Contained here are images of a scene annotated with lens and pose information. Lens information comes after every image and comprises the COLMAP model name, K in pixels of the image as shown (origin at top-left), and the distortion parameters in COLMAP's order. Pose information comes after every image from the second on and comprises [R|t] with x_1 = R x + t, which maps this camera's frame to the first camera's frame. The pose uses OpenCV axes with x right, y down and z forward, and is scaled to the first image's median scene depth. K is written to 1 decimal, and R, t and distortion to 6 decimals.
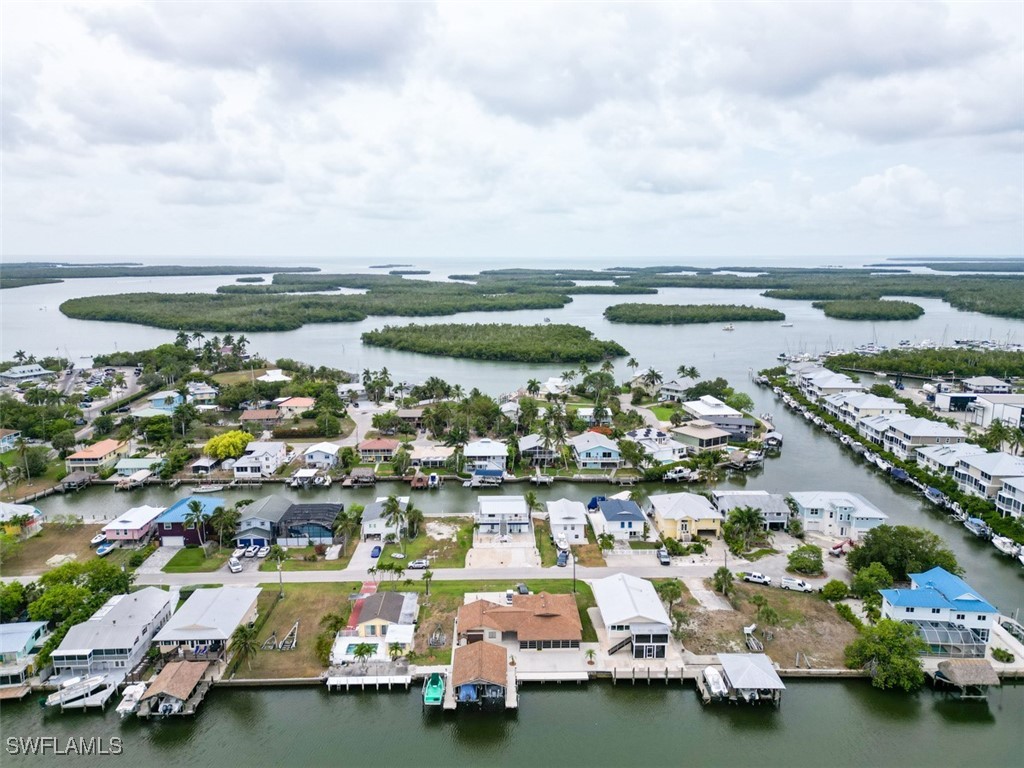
lens RADIAL K [[713.7, 0, 509.9], [0, 713.7, 387.9], [0, 0, 1]] dist [0.082695, -0.085408]
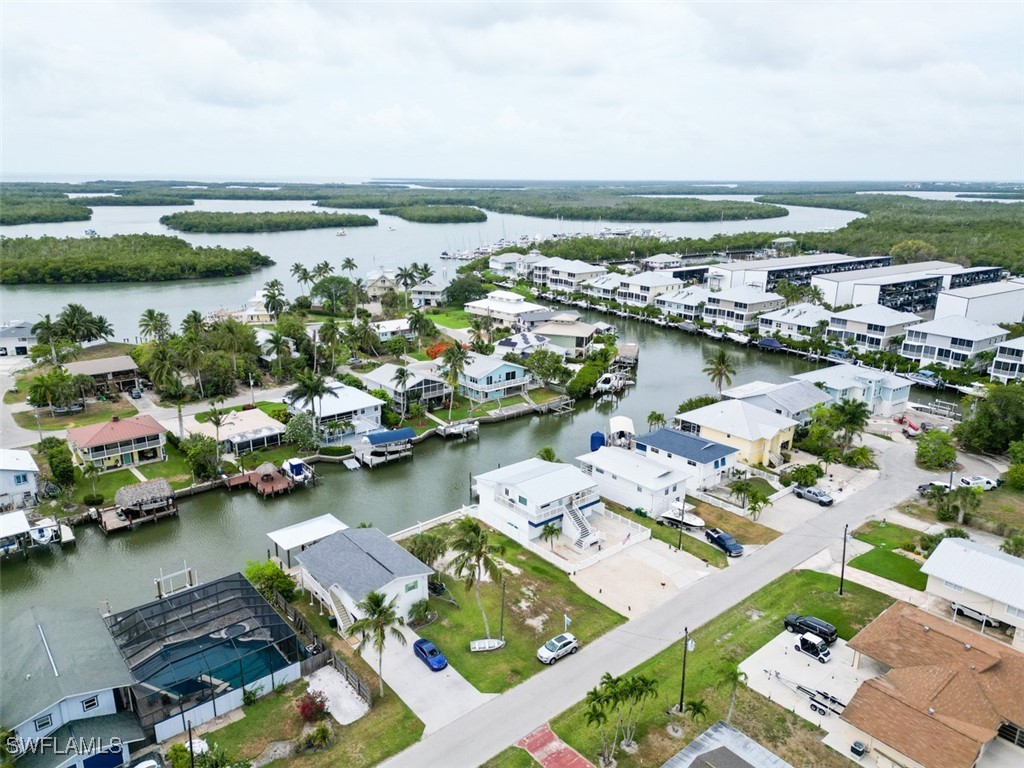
lens RADIAL K [[713.7, 0, 509.9], [0, 713.7, 387.9], [0, 0, 1]] dist [0.082695, -0.085408]
pose [[0.783258, -0.170322, 0.597910, -0.277855], [0.107159, 0.984333, 0.140021, 0.009314], [-0.612391, -0.045601, 0.789238, 0.460522]]
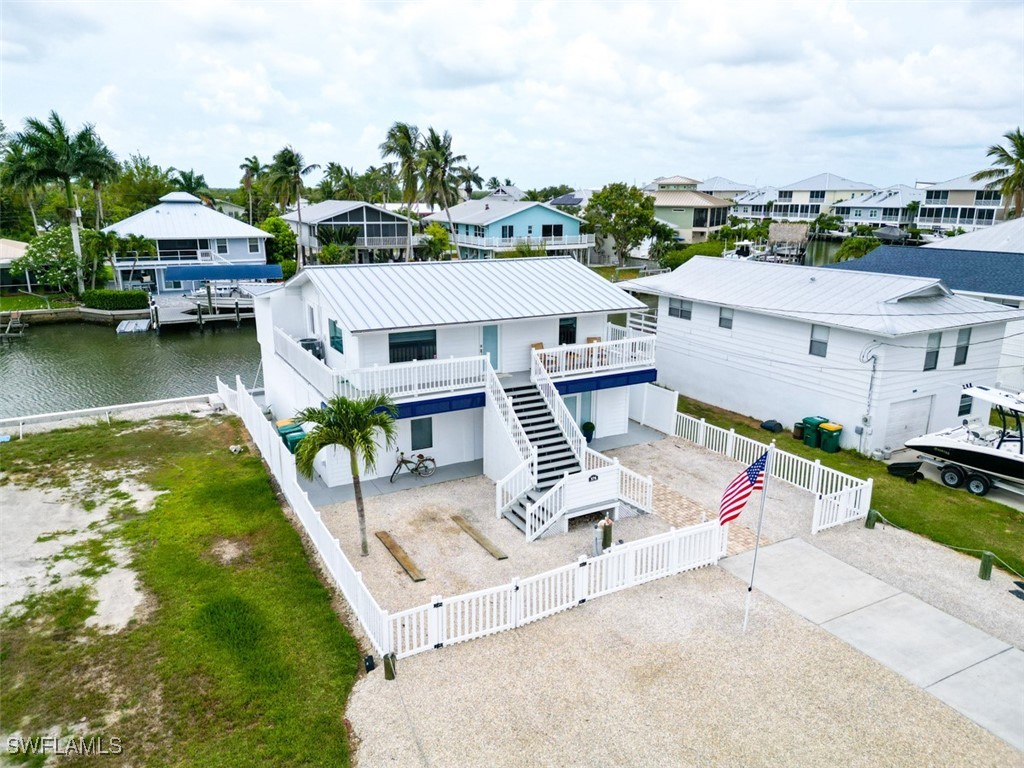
lens RADIAL K [[713.7, 0, 509.9], [0, 713.7, 387.9], [0, 0, 1]] dist [0.082695, -0.085408]
pose [[0.892780, -0.115176, 0.435521, -0.053129], [0.079080, 0.991821, 0.100185, 0.135304], [-0.443498, -0.055002, 0.894586, 0.679184]]
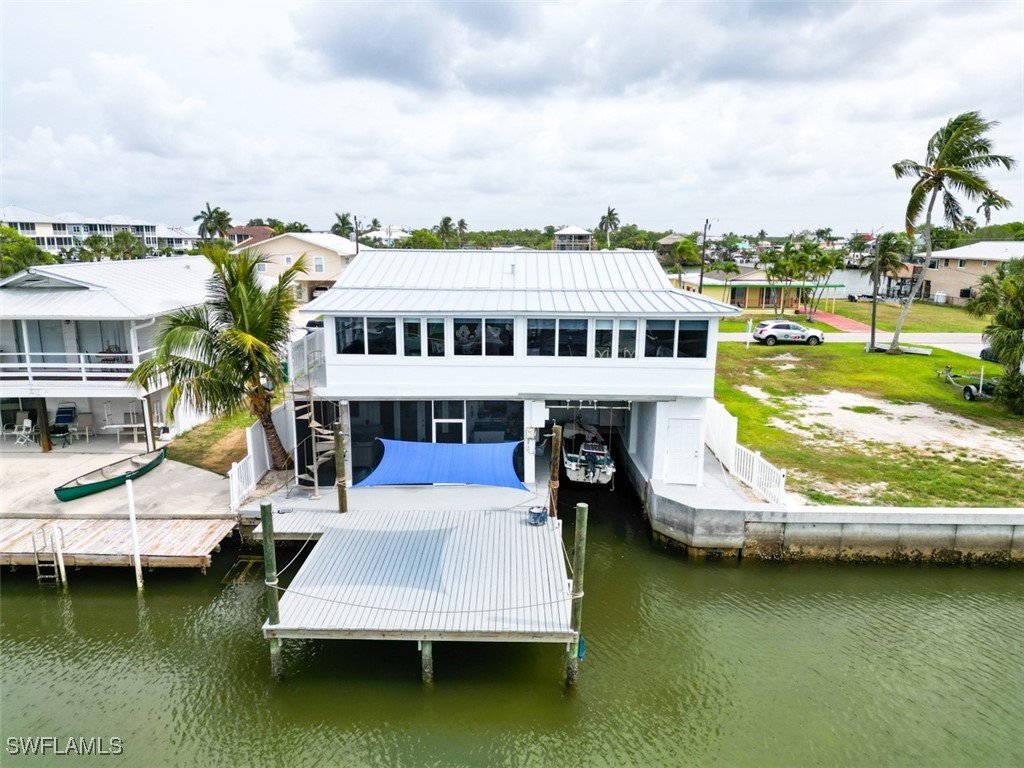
lens RADIAL K [[713.7, 0, 509.9], [0, 713.7, 387.9], [0, 0, 1]] dist [0.082695, -0.085408]
pose [[-0.998858, -0.013750, 0.045760, -0.013469], [0.004818, 0.923834, 0.382763, 0.100761], [-0.047538, 0.382546, -0.922713, 0.911086]]
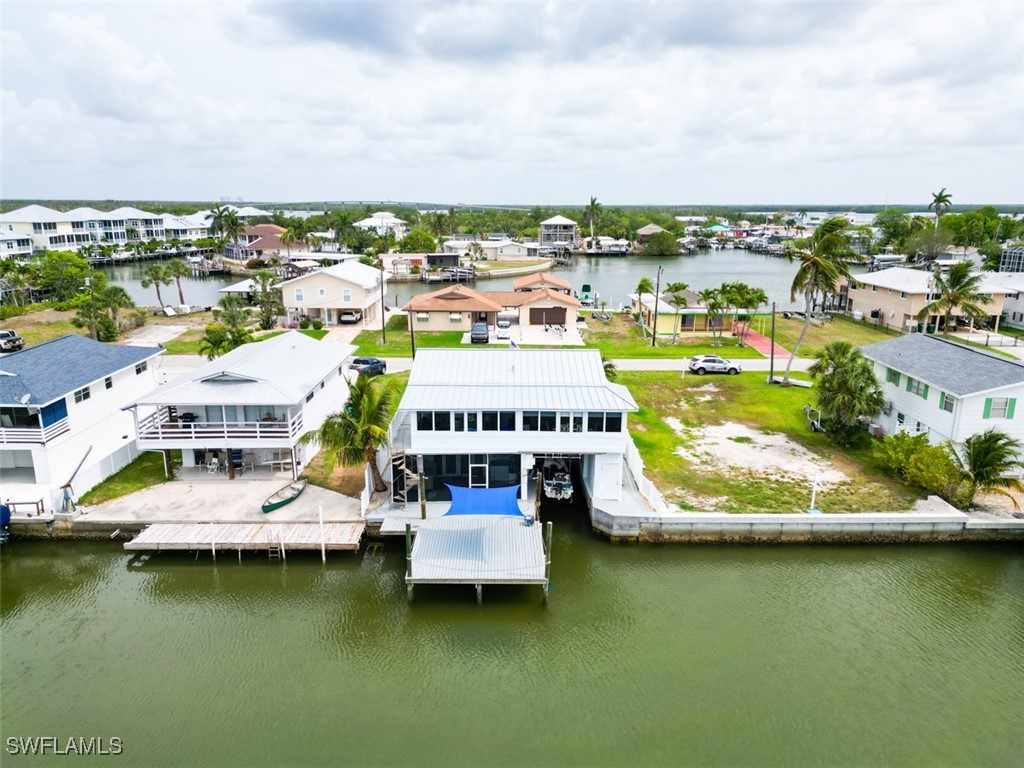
lens RADIAL K [[713.7, 0, 509.9], [0, 713.7, 387.9], [0, 0, 1]] dist [0.082695, -0.085408]
pose [[-0.999572, -0.010834, 0.027179, -0.012842], [0.001686, 0.906041, 0.423187, 0.054458], [-0.029210, 0.423052, -0.905635, 0.968519]]
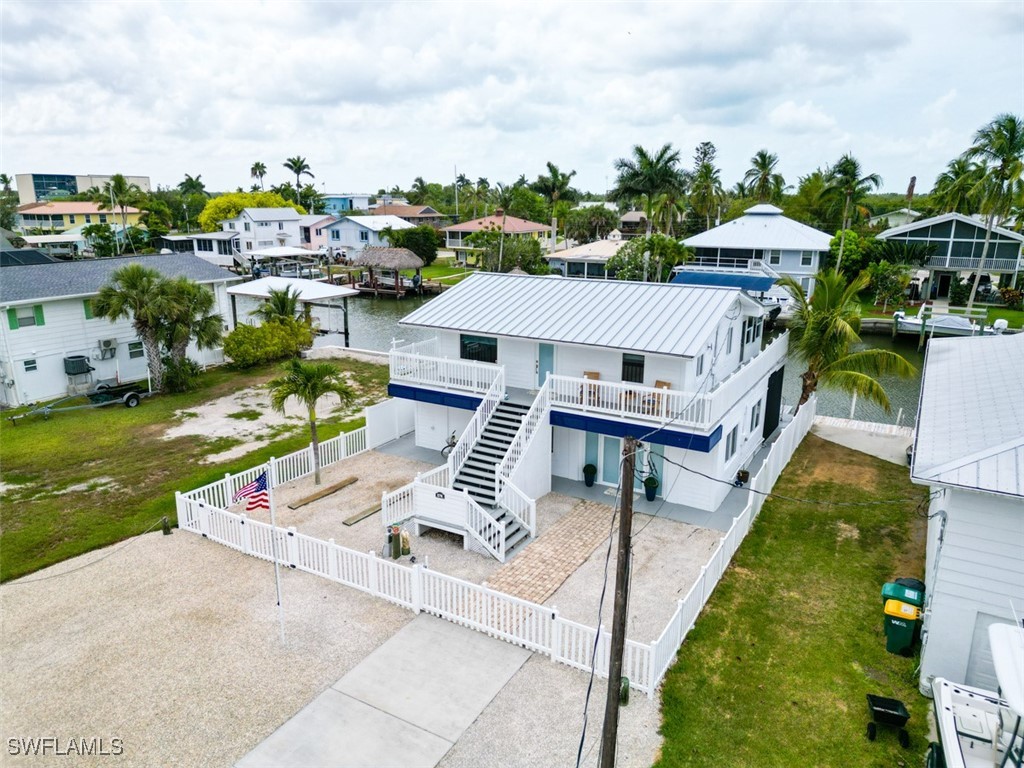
lens RADIAL K [[713.7, 0, 509.9], [0, 713.7, 387.9], [0, 0, 1]] dist [0.082695, -0.085408]
pose [[0.849929, 0.138991, -0.508235, 0.044686], [-0.100821, 0.989658, 0.102044, 0.132645], [0.517162, -0.035489, 0.855152, 0.681316]]
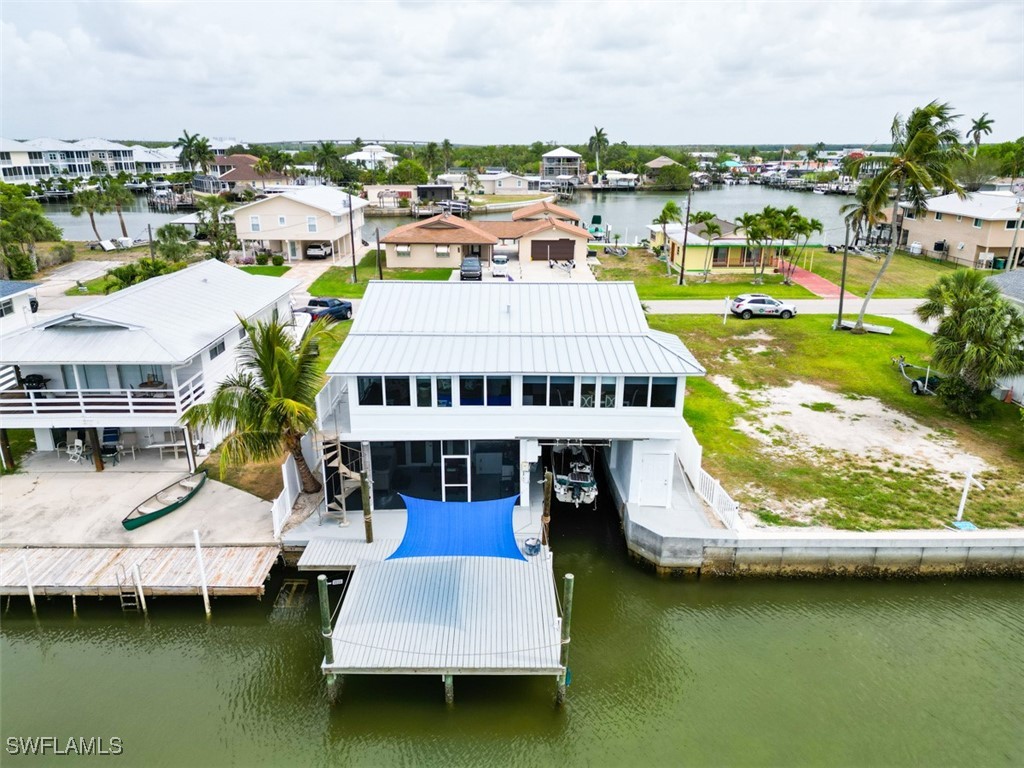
lens RADIAL K [[713.7, 0, 509.9], [0, 713.7, 387.9], [0, 0, 1]] dist [0.082695, -0.085408]
pose [[-0.999571, -0.011201, 0.027064, -0.012420], [0.003499, 0.871712, 0.490006, 0.077928], [-0.029081, 0.489891, -0.871299, 0.916580]]
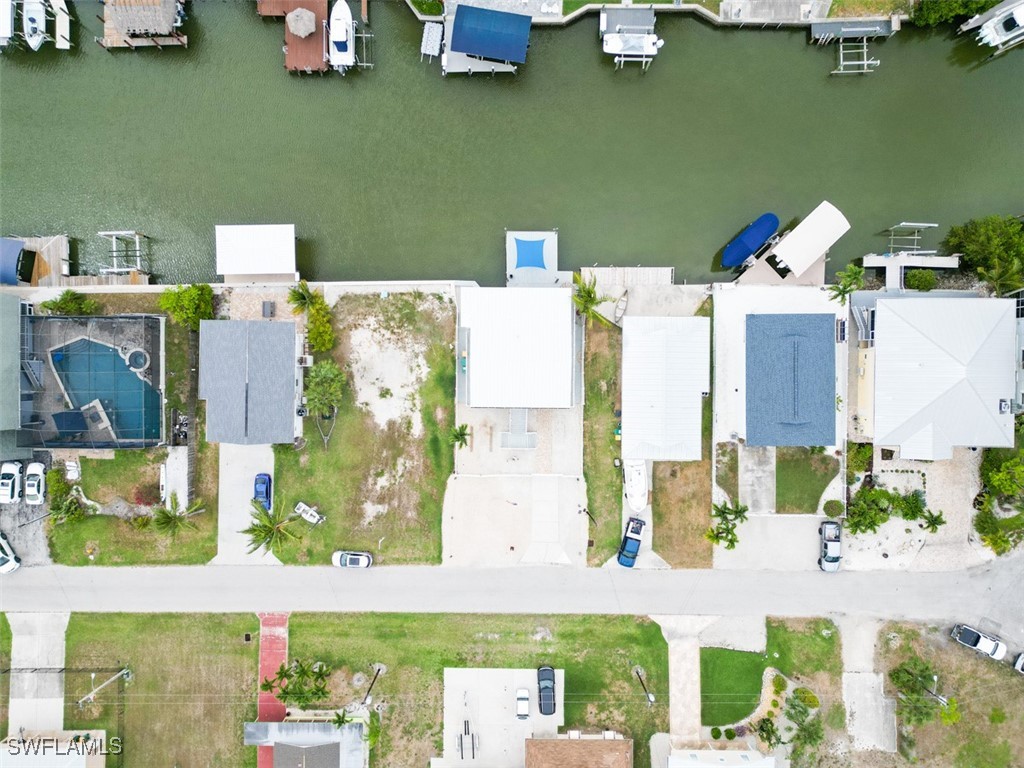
lens RADIAL K [[713.7, 0, 509.9], [0, 713.7, 387.9], [0, 0, 1]] dist [0.082695, -0.085408]
pose [[0.999405, 0.034494, -0.000901, -0.011566], [-0.005239, 0.177504, 0.984106, -0.204432], [0.034105, -0.983515, 0.177579, 0.719284]]
